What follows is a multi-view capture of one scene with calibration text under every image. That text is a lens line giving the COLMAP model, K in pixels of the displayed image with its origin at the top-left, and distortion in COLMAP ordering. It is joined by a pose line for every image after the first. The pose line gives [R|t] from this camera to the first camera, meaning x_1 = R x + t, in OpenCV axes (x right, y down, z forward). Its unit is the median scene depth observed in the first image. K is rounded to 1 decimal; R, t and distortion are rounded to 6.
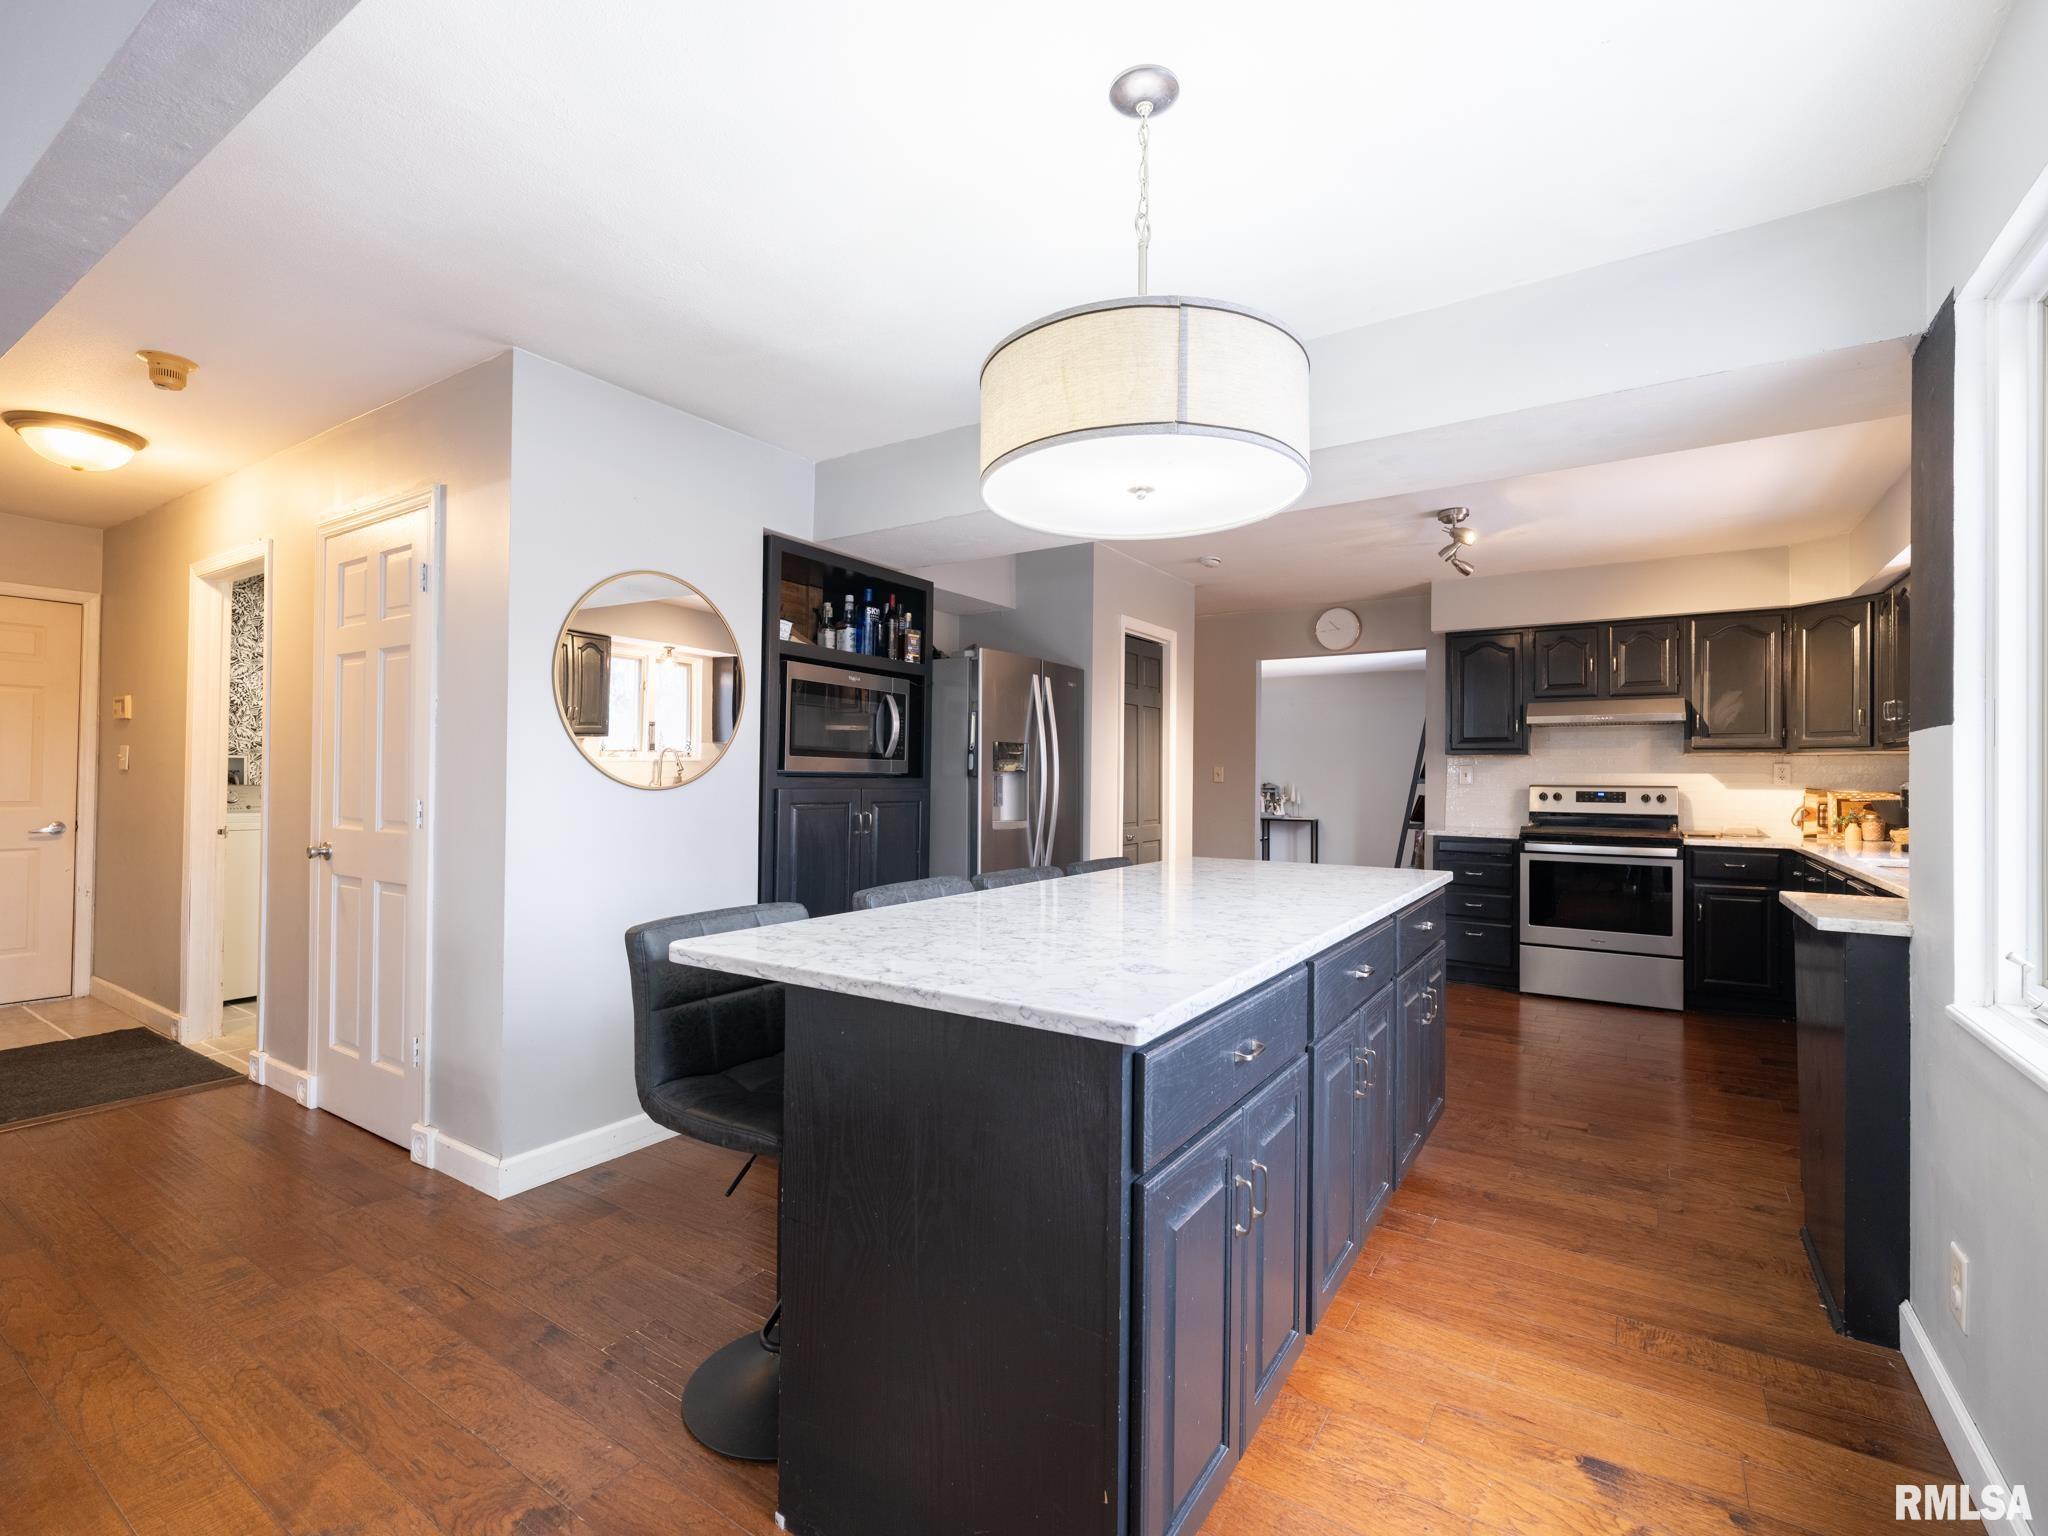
lens RADIAL K [[942.4, 0, 1015.6], [0, 942.4, 773.7], [0, 0, 1]] dist [-0.003608, -0.000082]
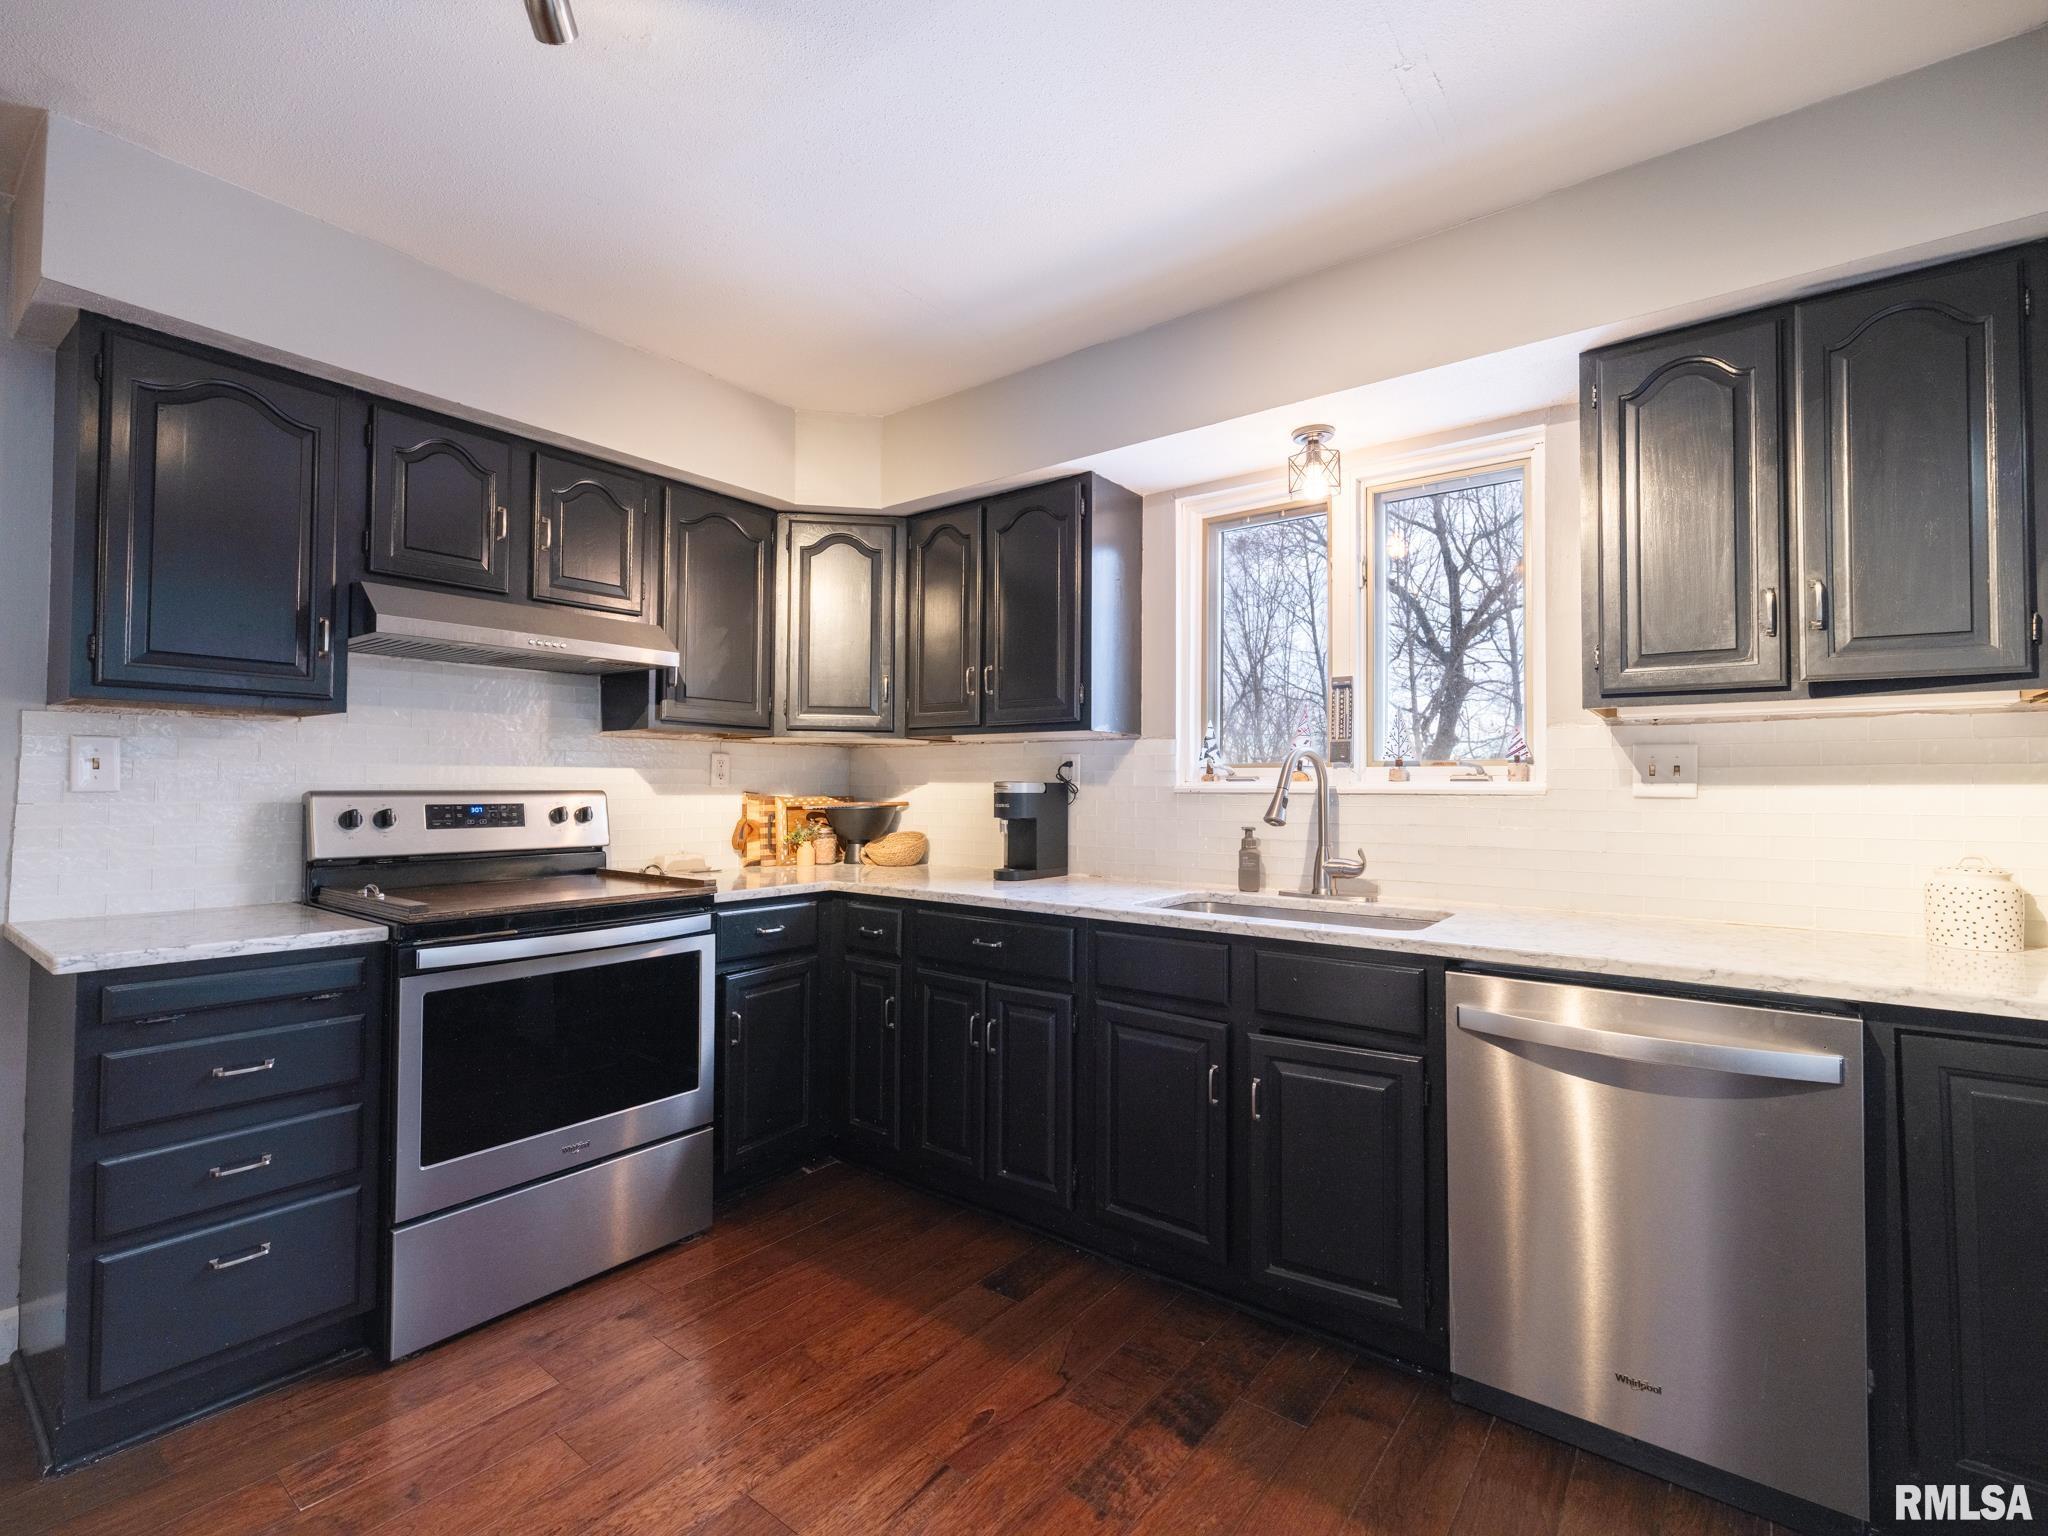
lens RADIAL K [[942.4, 0, 1015.8], [0, 942.4, 779.0], [0, 0, 1]] dist [-0.003608, -0.000082]
pose [[0.088373, -0.001594, 0.996086, 0.190164], [-0.008397, 0.999962, 0.002345, 0.003481], [-0.996052, -0.008572, 0.088356, 0.723107]]
